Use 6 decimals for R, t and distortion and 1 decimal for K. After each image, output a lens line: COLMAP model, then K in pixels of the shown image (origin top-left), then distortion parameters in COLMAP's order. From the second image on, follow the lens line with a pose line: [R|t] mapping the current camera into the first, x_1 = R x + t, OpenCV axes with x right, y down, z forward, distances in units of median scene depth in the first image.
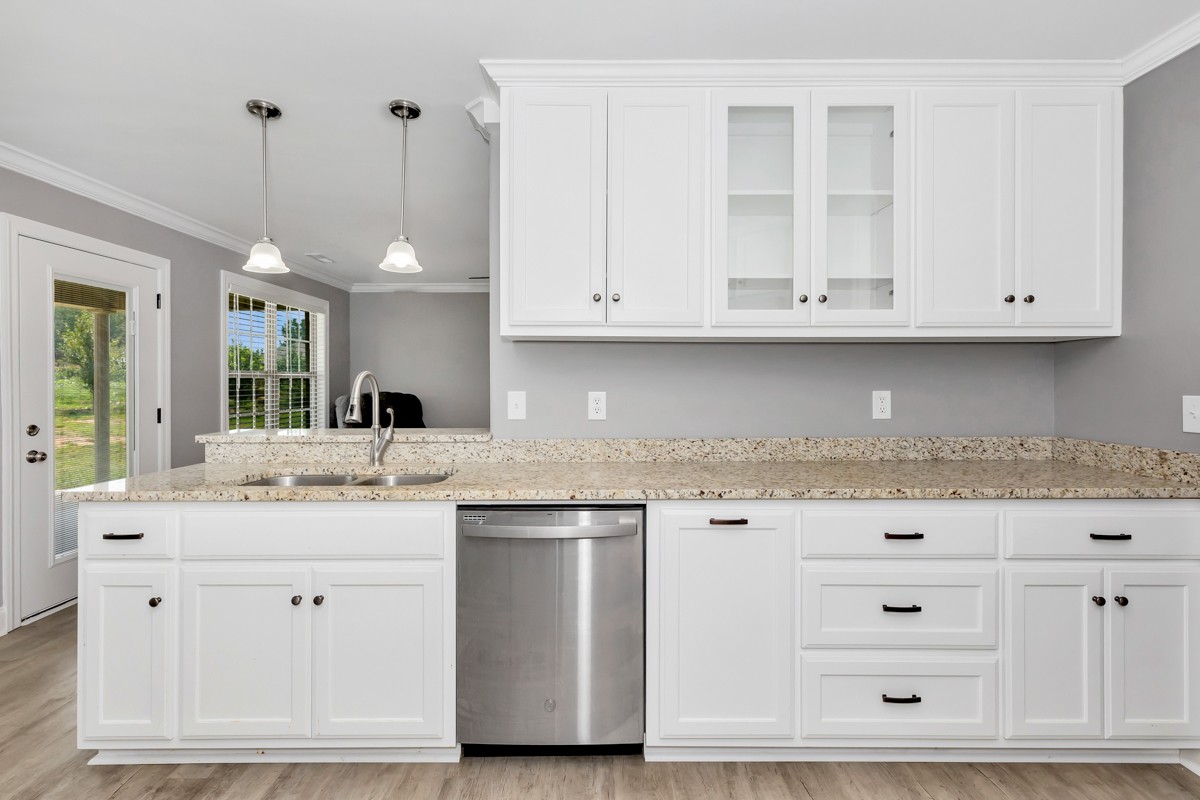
lens RADIAL K [[533.6, 0, 596.3], [0, 533.6, 389.1], [0, 0, 1]] dist [0.003853, -0.000296]
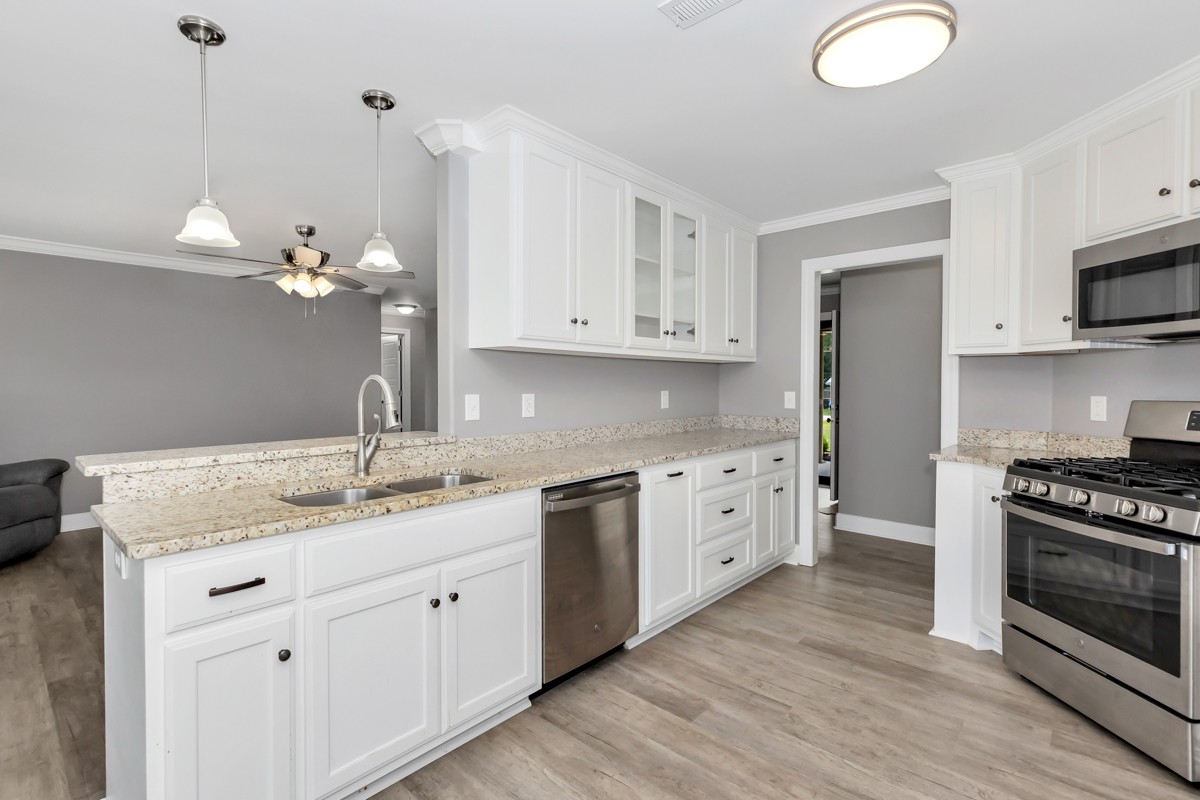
lens RADIAL K [[555.0, 0, 593.5], [0, 555.0, 391.5], [0, 0, 1]] dist [0.002895, 0.000234]
pose [[0.674909, -0.010642, 0.737824, -0.833186], [0.005110, 0.999939, 0.009748, -0.011370], [-0.737883, -0.002809, 0.674923, 0.049045]]
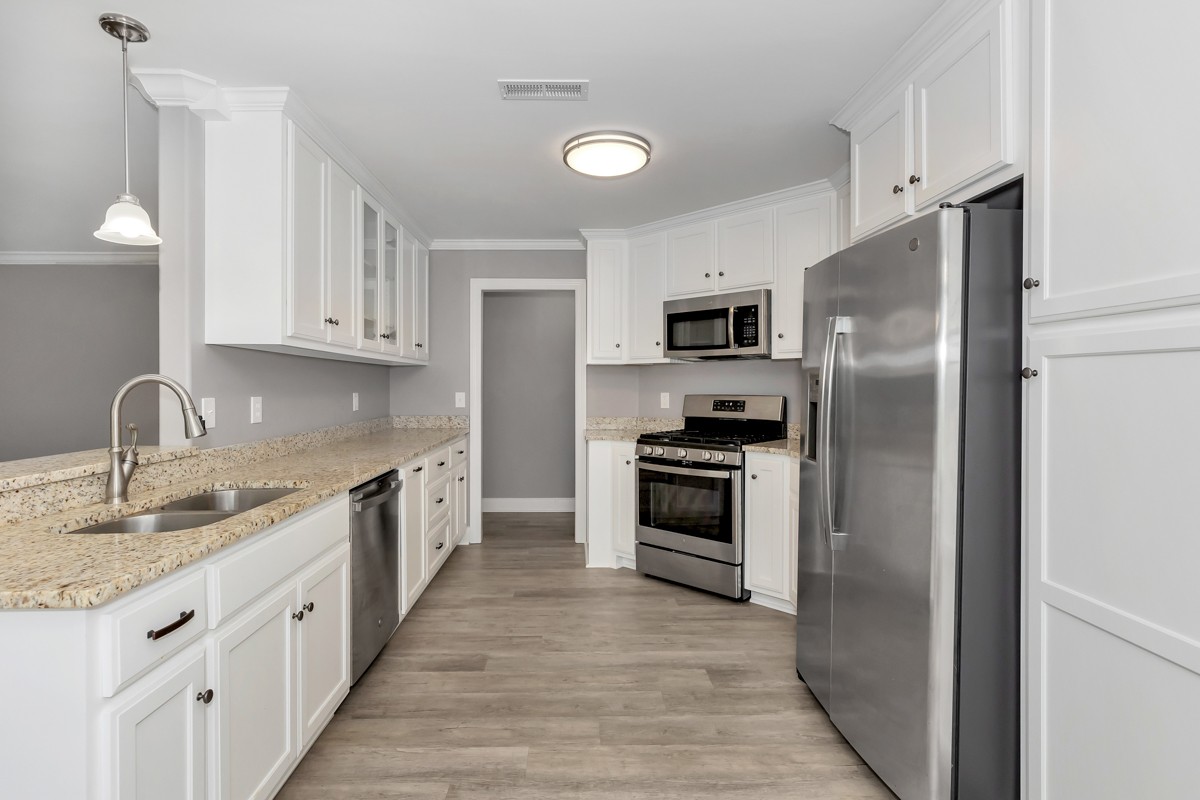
lens RADIAL K [[574.7, 0, 580.2], [0, 574.7, 386.2], [0, 0, 1]] dist [0.002242, 0.000034]
pose [[-0.012210, -0.000655, 0.999925, -1.177774], [0.009532, 0.999954, 0.000772, -0.010592], [-0.999880, 0.009541, -0.012204, 0.368058]]
